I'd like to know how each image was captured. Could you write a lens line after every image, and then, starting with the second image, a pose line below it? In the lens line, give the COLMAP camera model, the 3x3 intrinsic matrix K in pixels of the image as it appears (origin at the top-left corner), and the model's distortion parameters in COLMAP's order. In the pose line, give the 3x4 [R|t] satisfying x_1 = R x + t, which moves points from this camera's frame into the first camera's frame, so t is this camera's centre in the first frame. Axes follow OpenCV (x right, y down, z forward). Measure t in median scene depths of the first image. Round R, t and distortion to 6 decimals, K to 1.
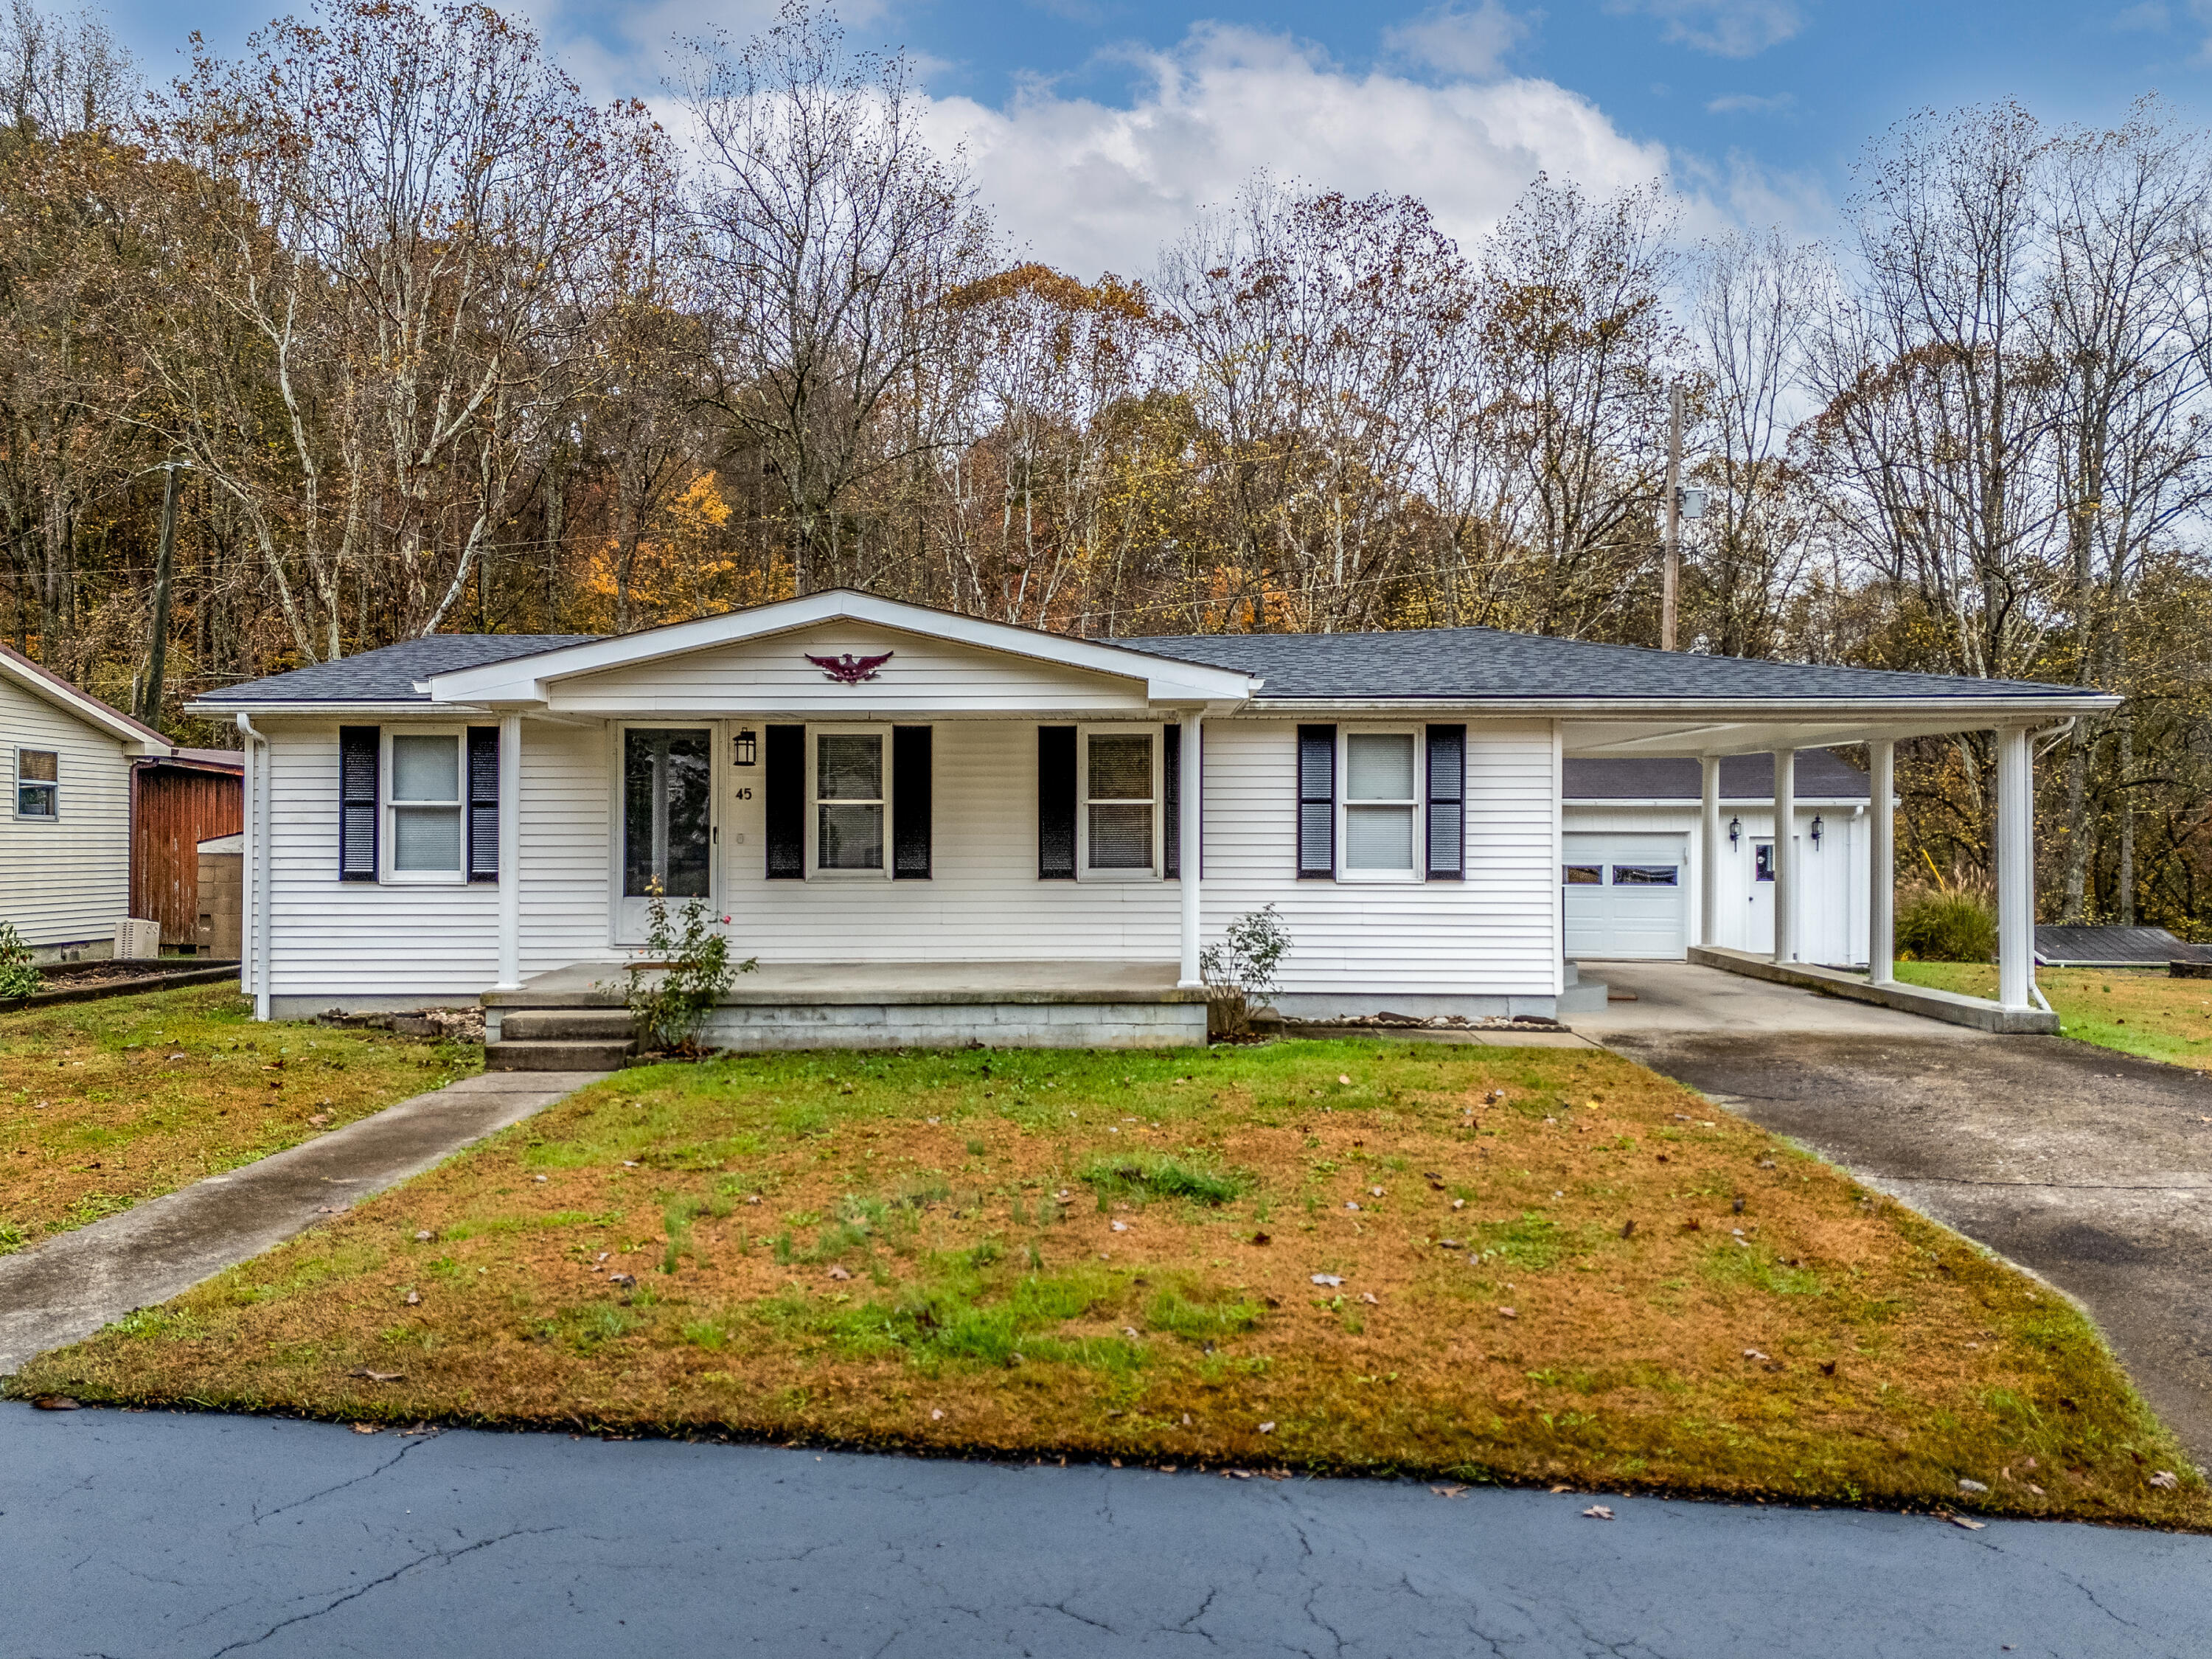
lens RADIAL K [[1644.6, 0, 1104.3], [0, 1644.6, 828.5], [0, 0, 1]] dist [0.072700, -0.060532]
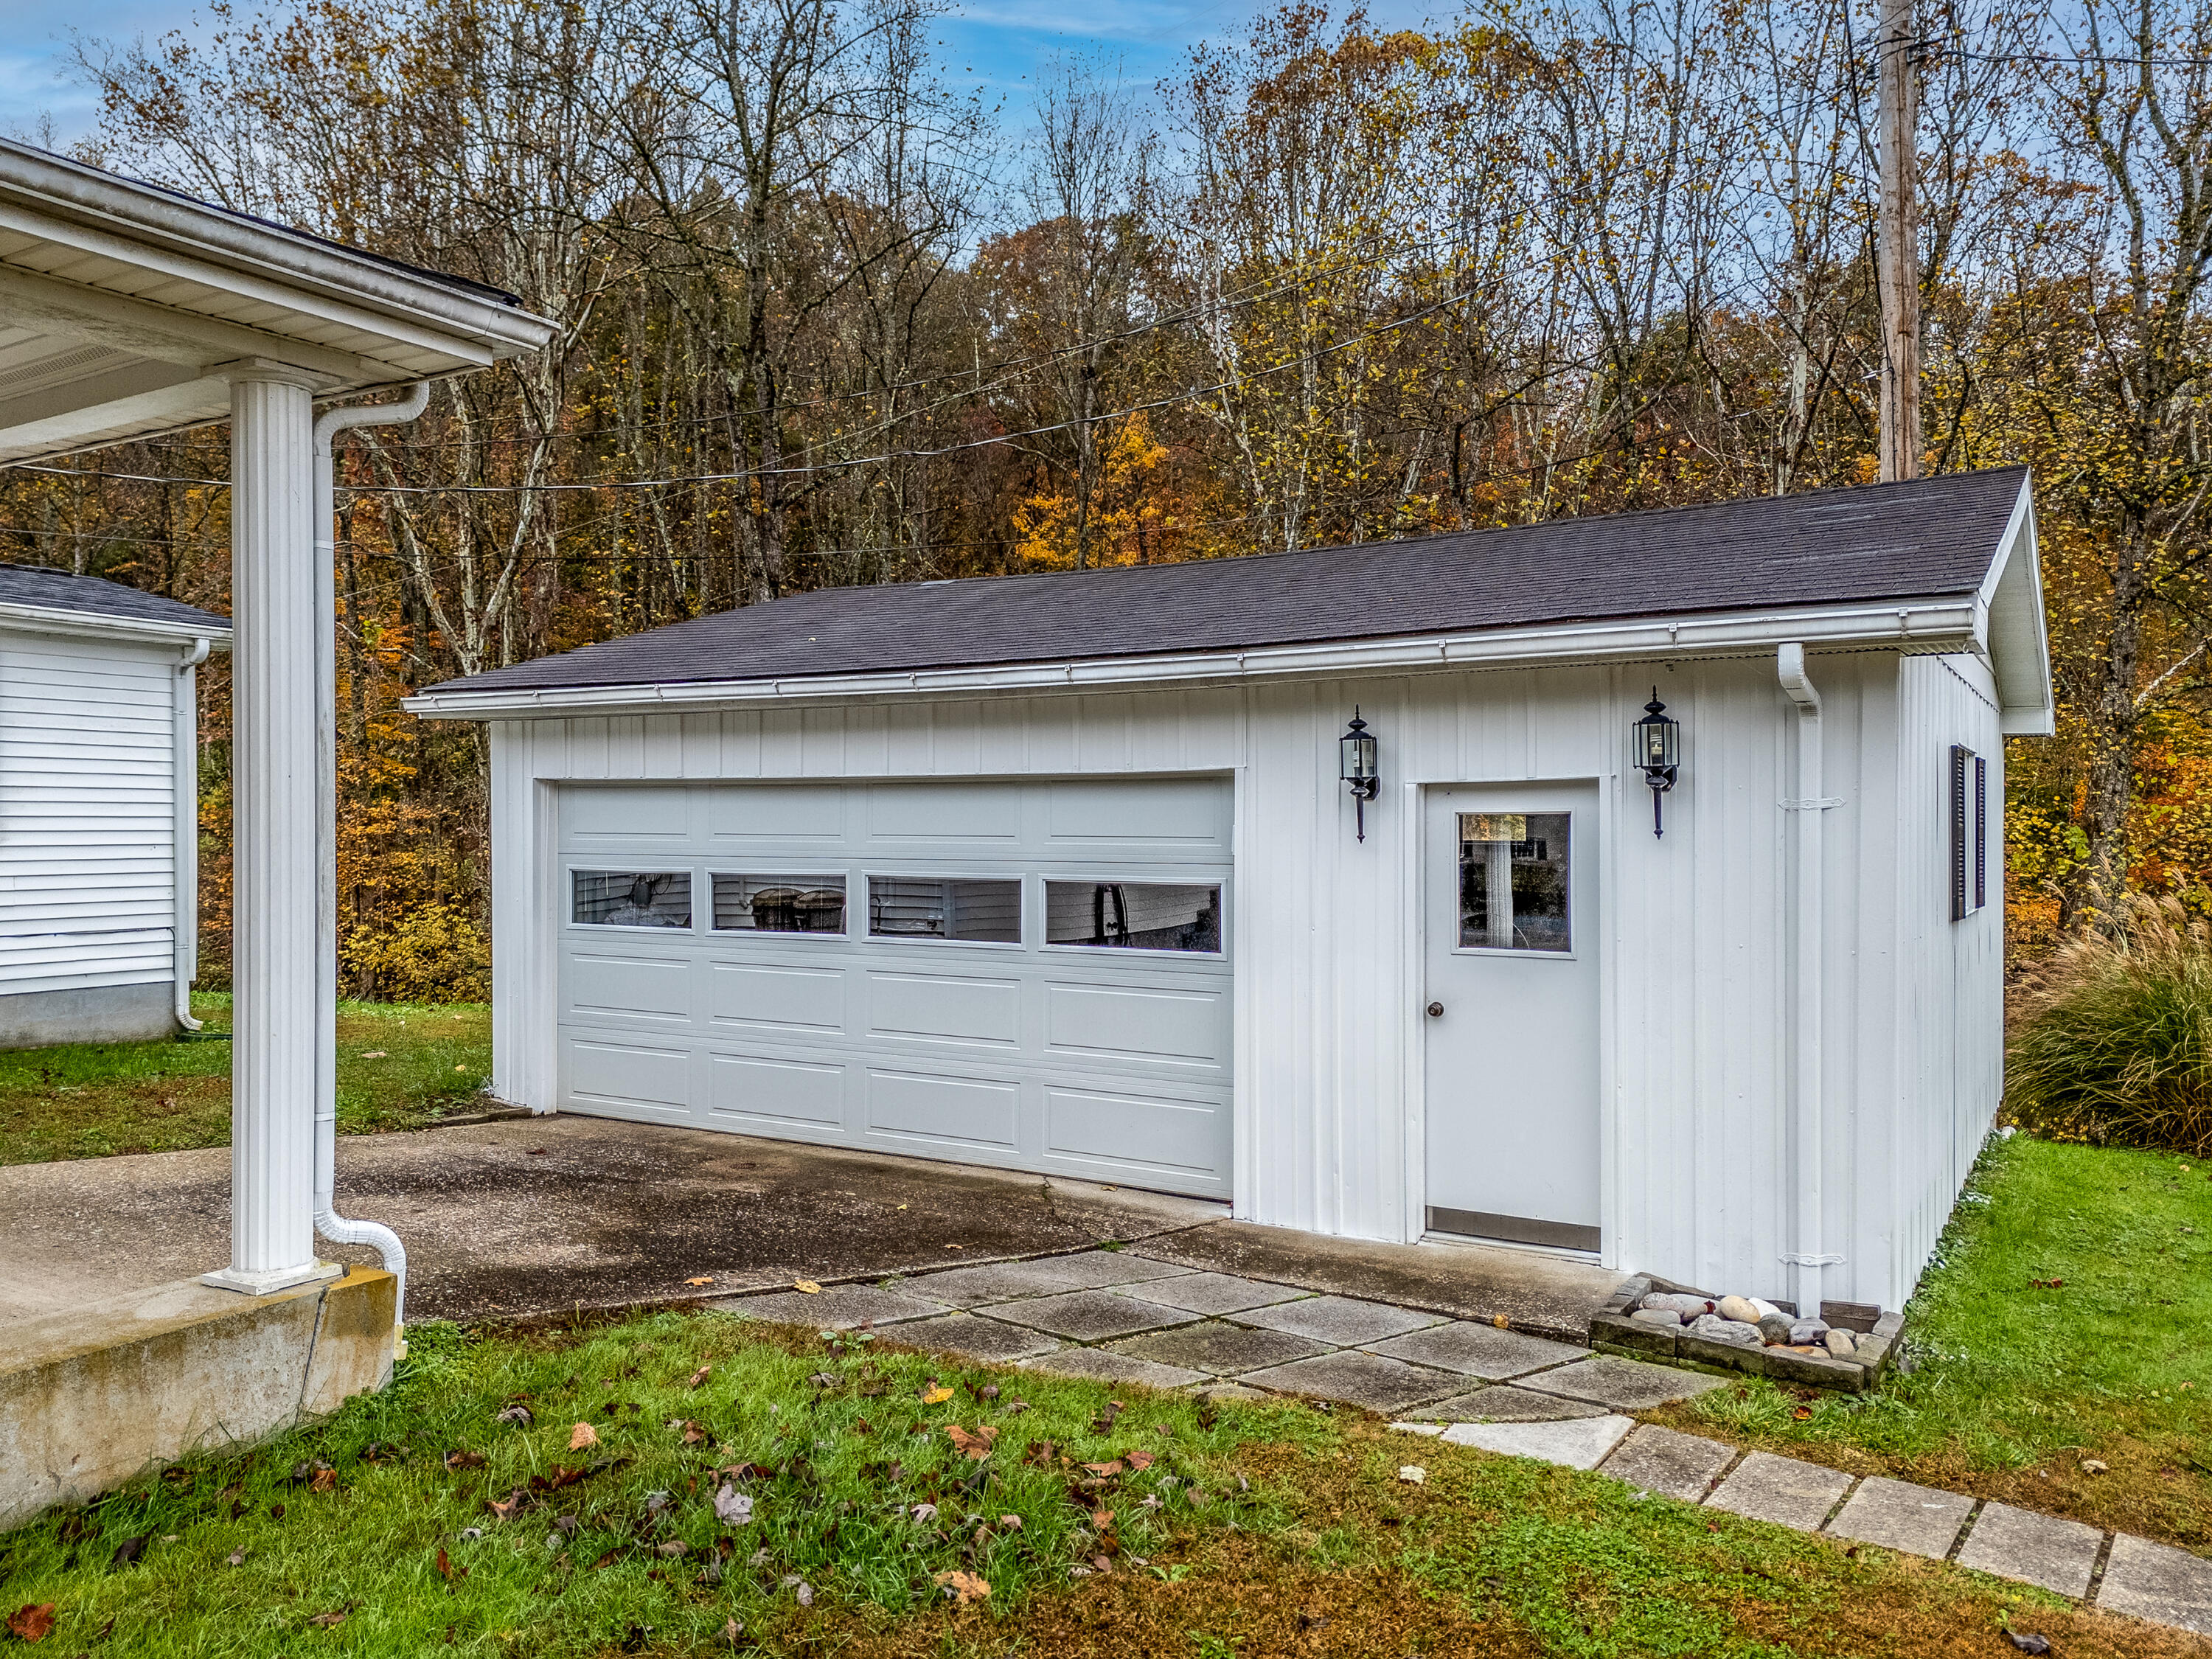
lens RADIAL K [[1644.6, 0, 1110.4], [0, 1644.6, 830.0], [0, 0, 1]] dist [0.072700, -0.060532]
pose [[0.878401, -0.001944, -0.477920, 0.858856], [0.001317, 0.999998, -0.001646, 0.023720], [0.477922, 0.000816, 0.878402, 1.329026]]
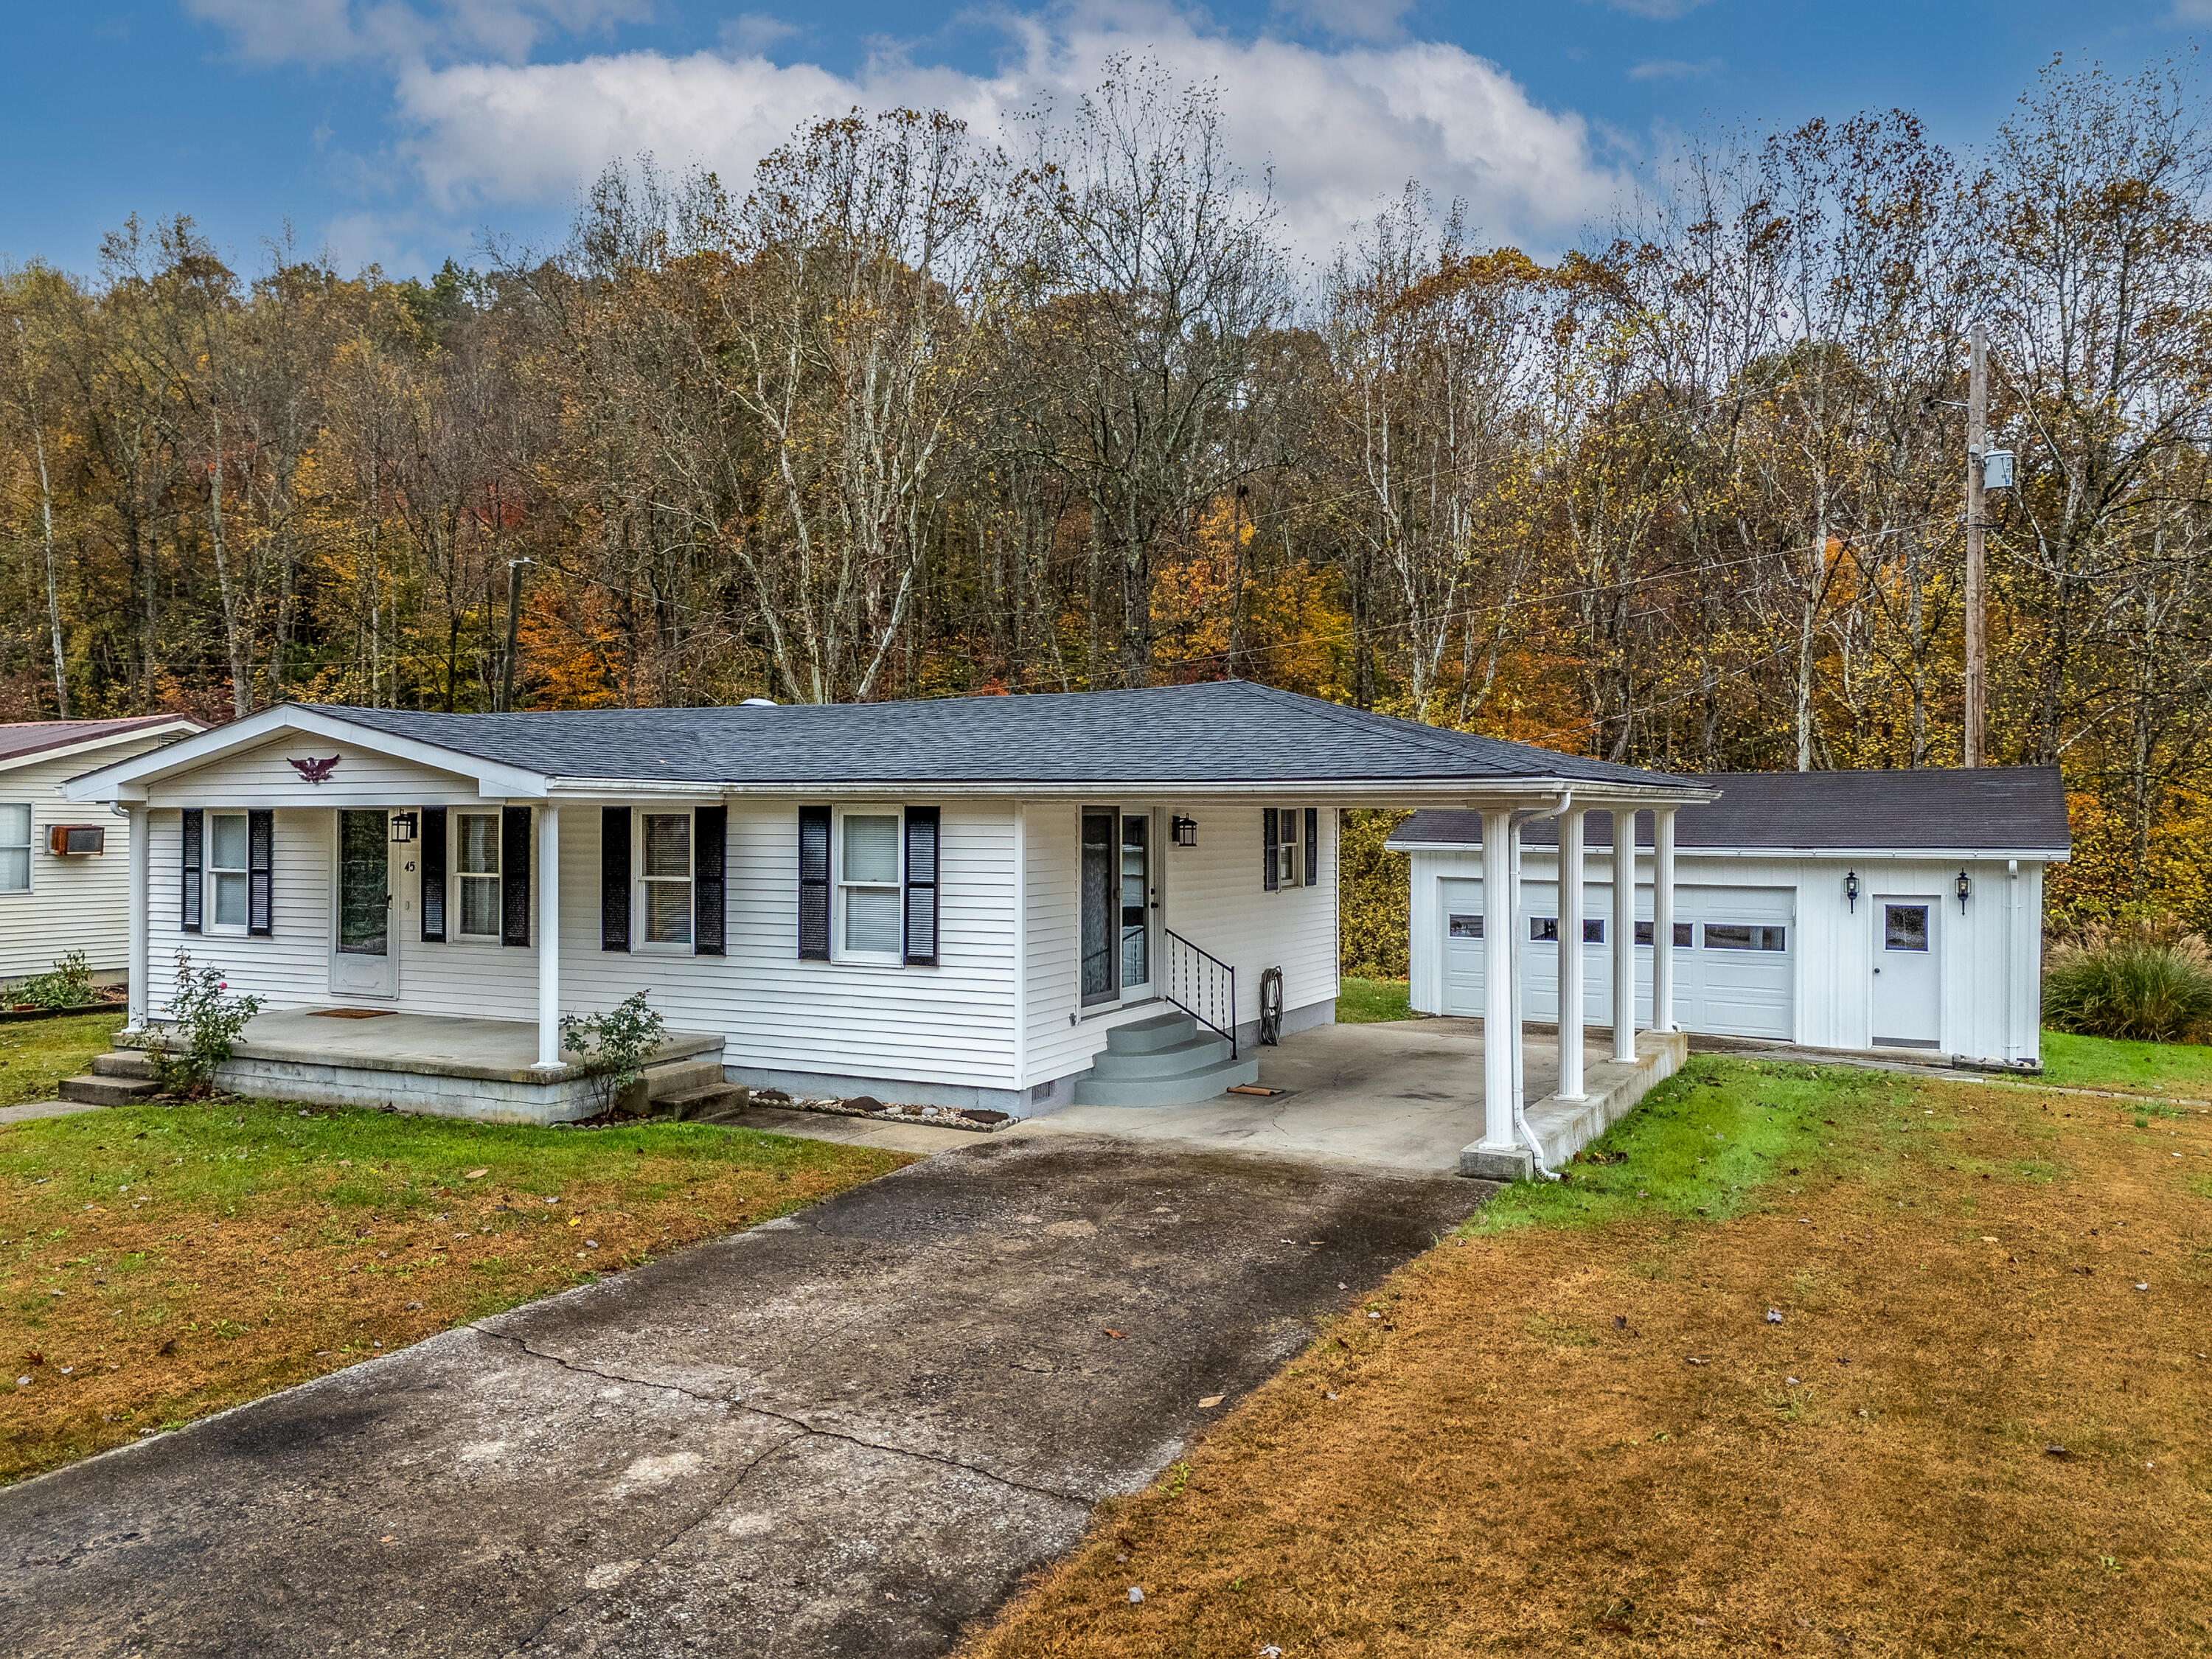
lens RADIAL K [[1644.6, 0, 1095.2], [0, 1644.6, 825.6], [0, 0, 1]] dist [0.072700, -0.060532]
pose [[0.901697, 0.003607, -0.432353, 0.719820], [-0.003014, 0.999993, 0.002057, -0.053835], [0.432357, -0.000552, 0.901702, 0.166233]]
